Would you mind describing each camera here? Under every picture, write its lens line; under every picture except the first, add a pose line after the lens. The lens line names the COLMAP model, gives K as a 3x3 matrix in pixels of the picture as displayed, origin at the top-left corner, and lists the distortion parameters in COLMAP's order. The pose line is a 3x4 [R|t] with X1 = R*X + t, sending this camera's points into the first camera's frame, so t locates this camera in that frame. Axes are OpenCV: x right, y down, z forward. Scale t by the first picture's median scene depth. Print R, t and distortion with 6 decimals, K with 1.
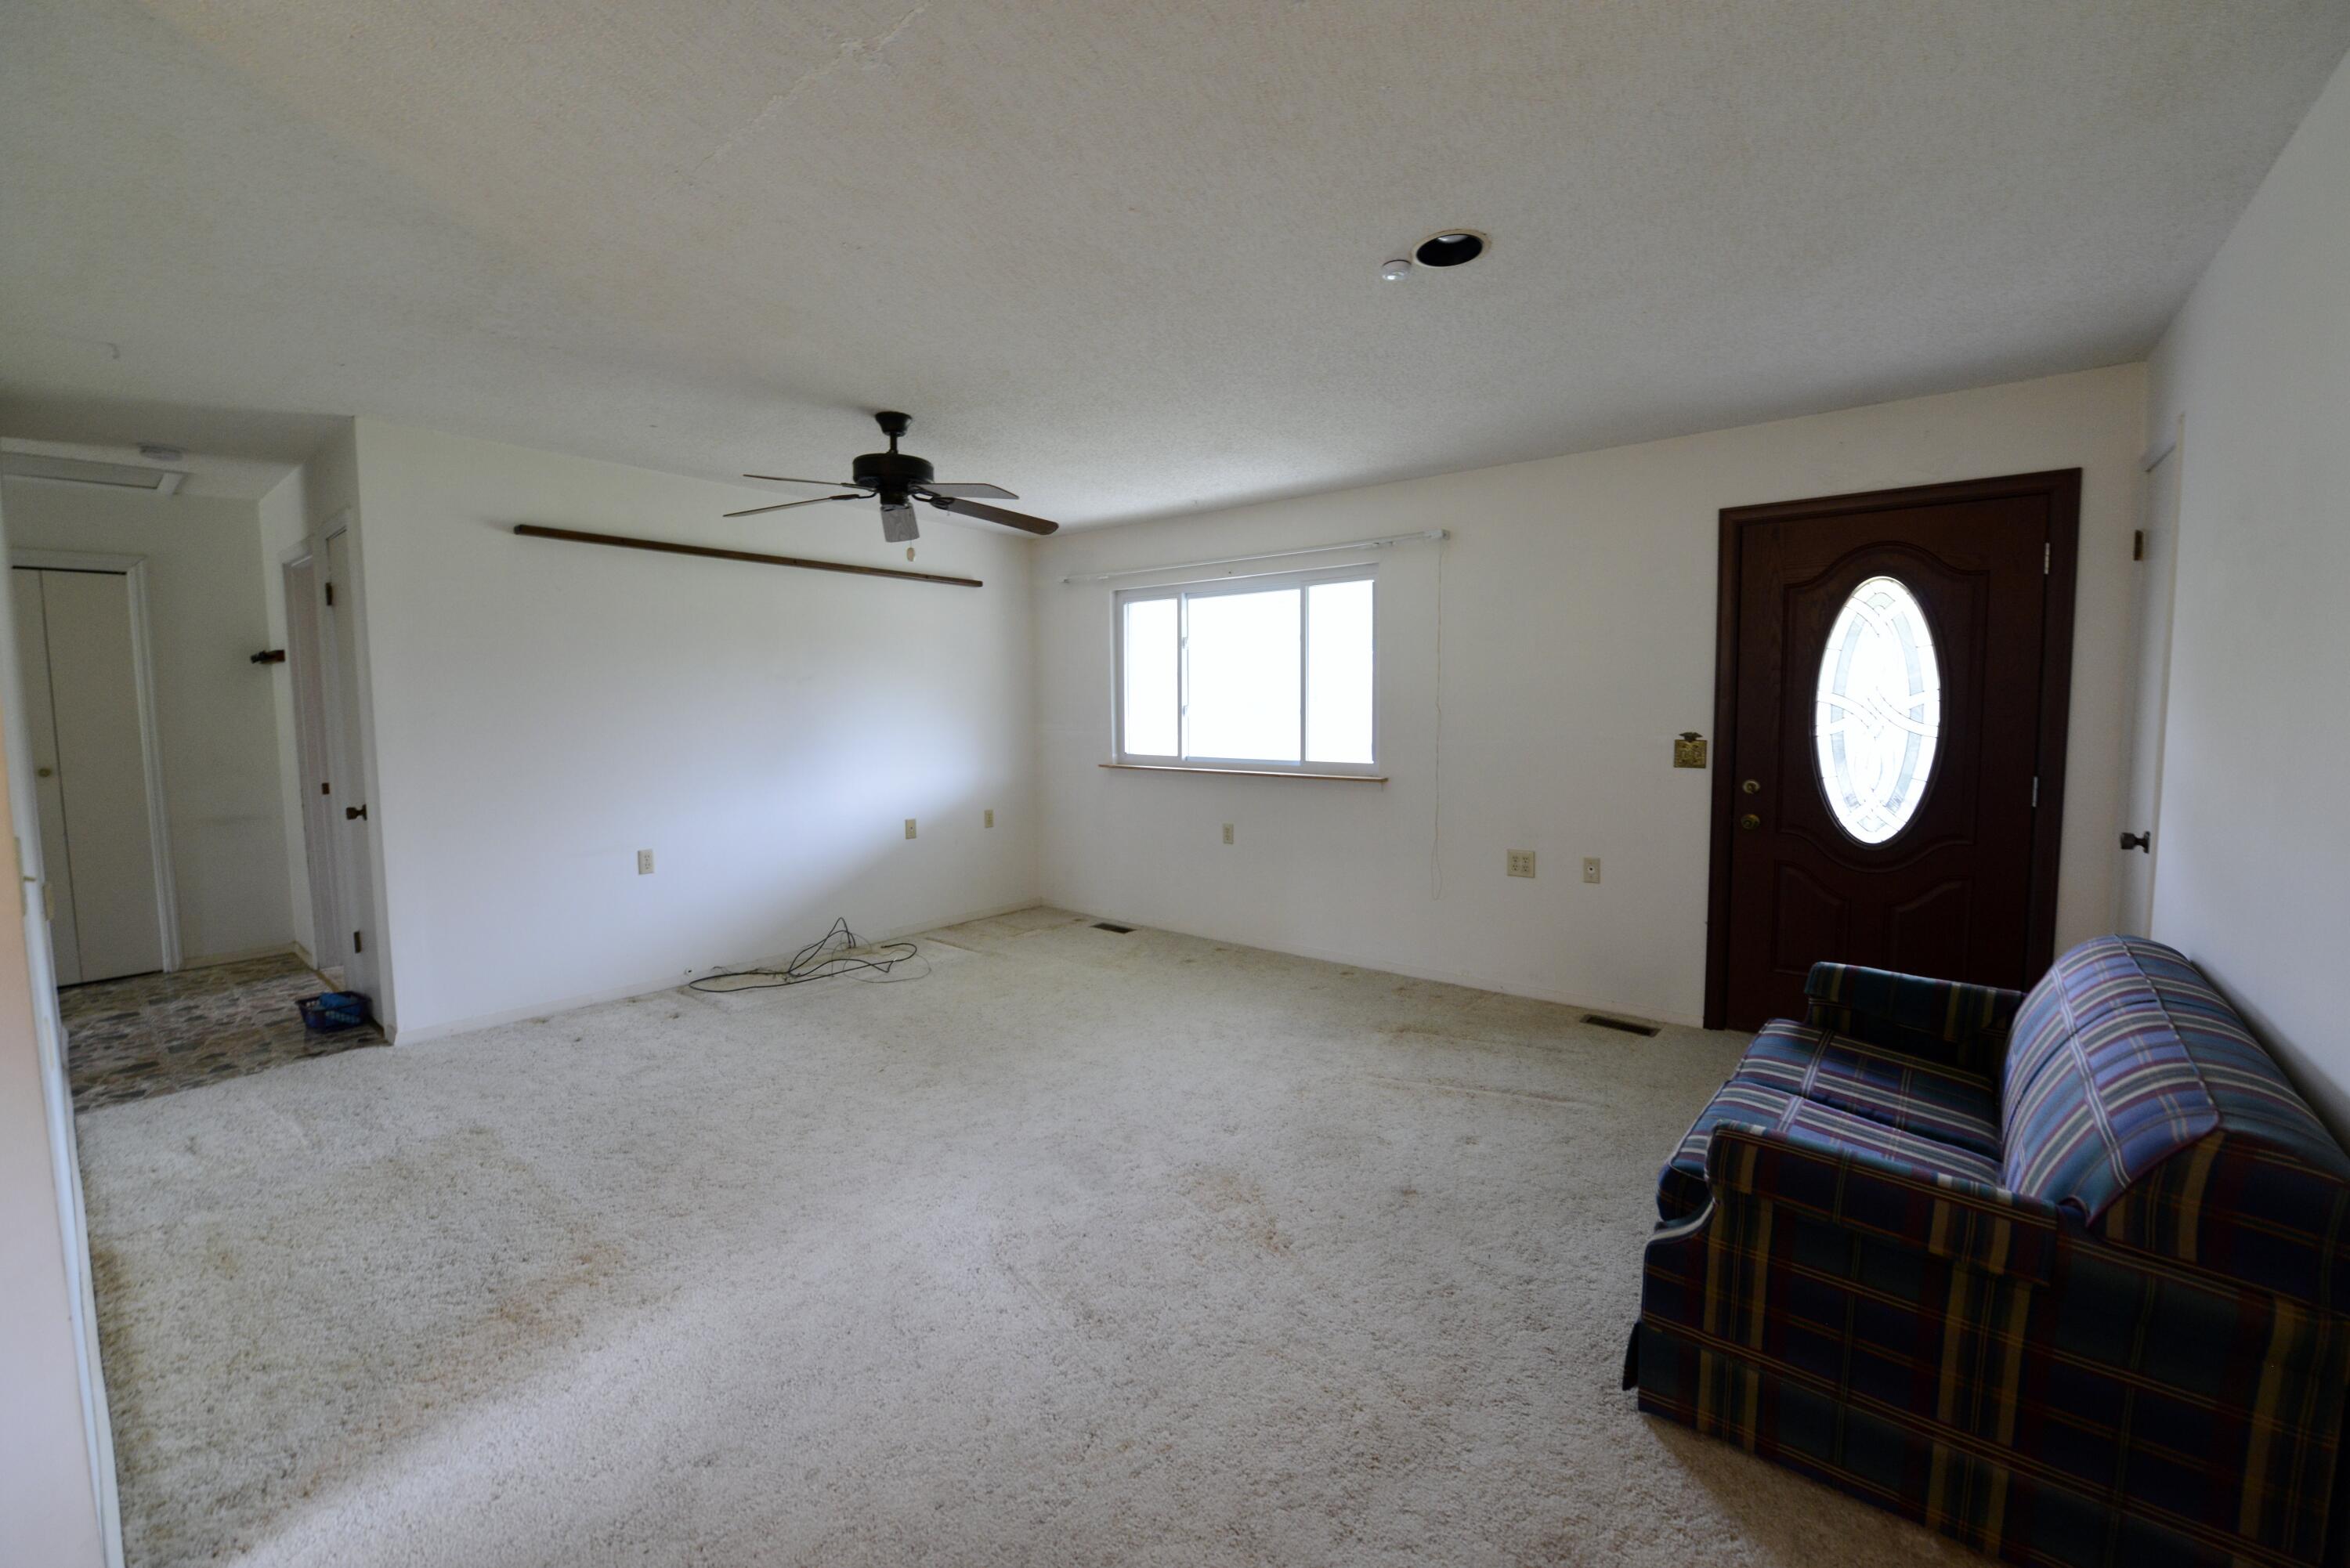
lens RADIAL K [[930.3, 0, 1170.4], [0, 930.3, 763.9], [0, 0, 1]] dist [-0.019084, -0.001111]
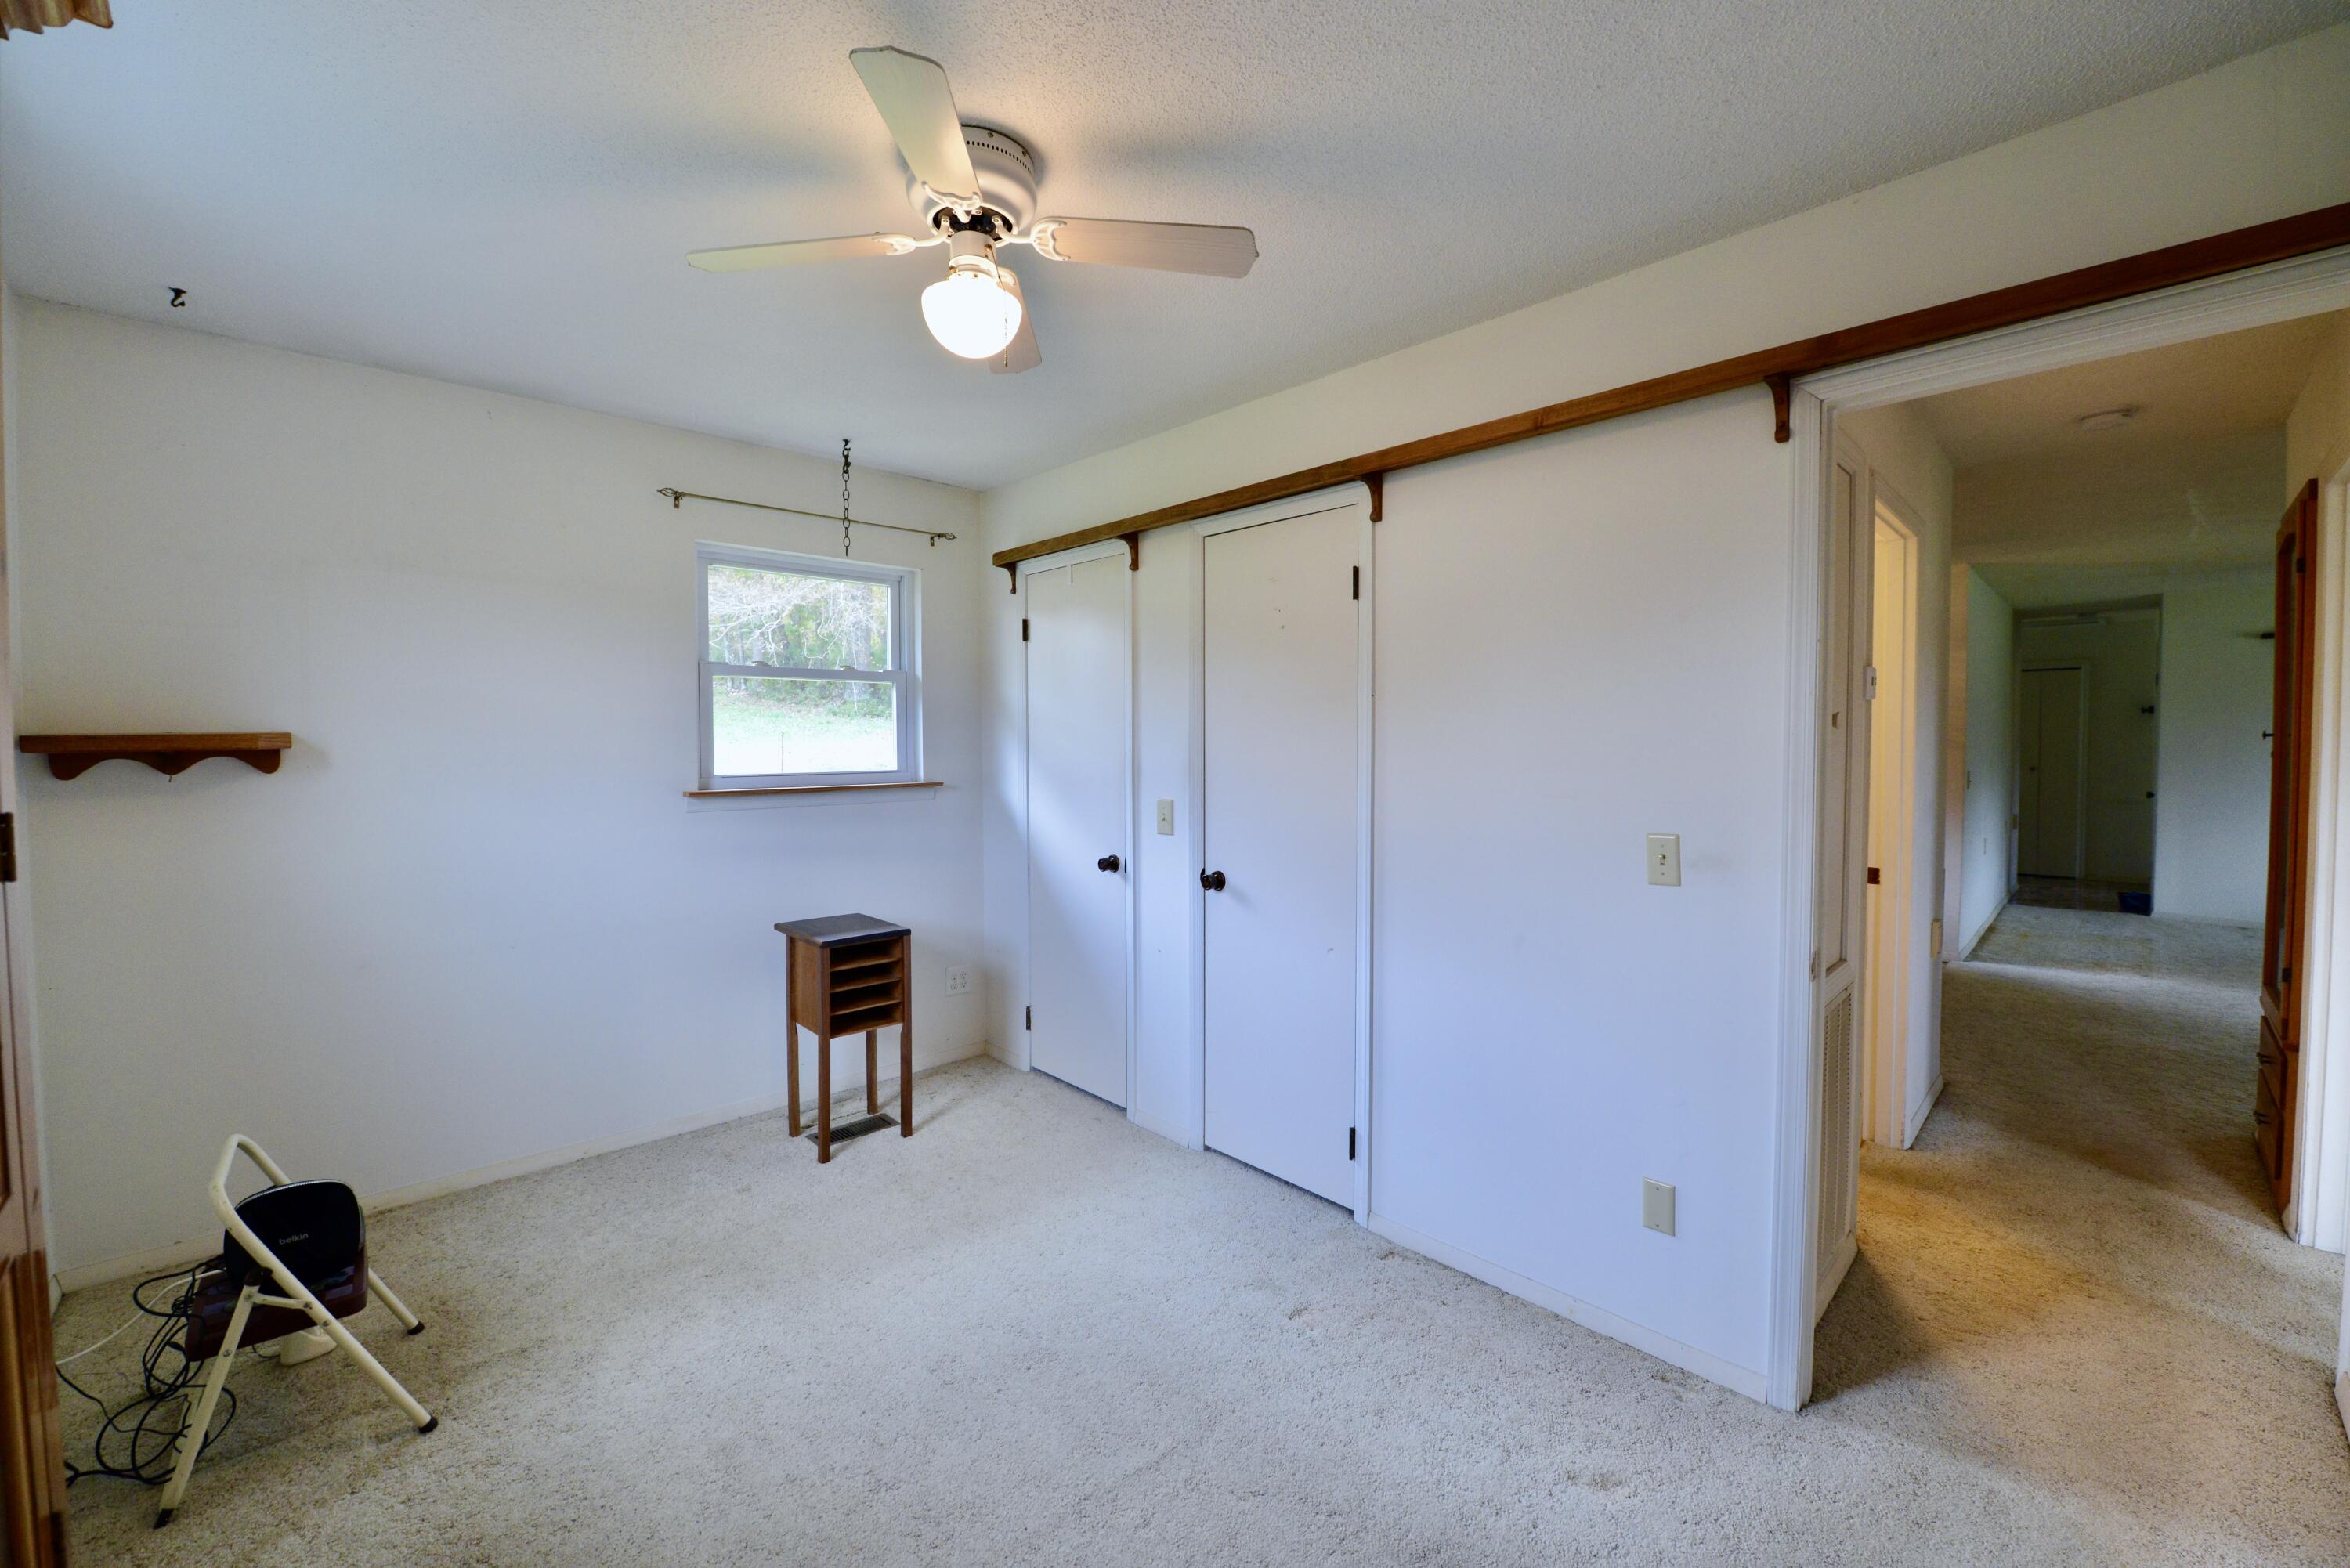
lens RADIAL K [[930.3, 0, 1170.4], [0, 930.3, 763.9], [0, 0, 1]] dist [-0.019084, -0.001111]
pose [[-0.141925, 0.032955, -0.989329, 1.210468], [-0.071690, 0.996479, 0.043478, 0.053457], [0.987278, 0.077095, -0.139063, -0.723198]]
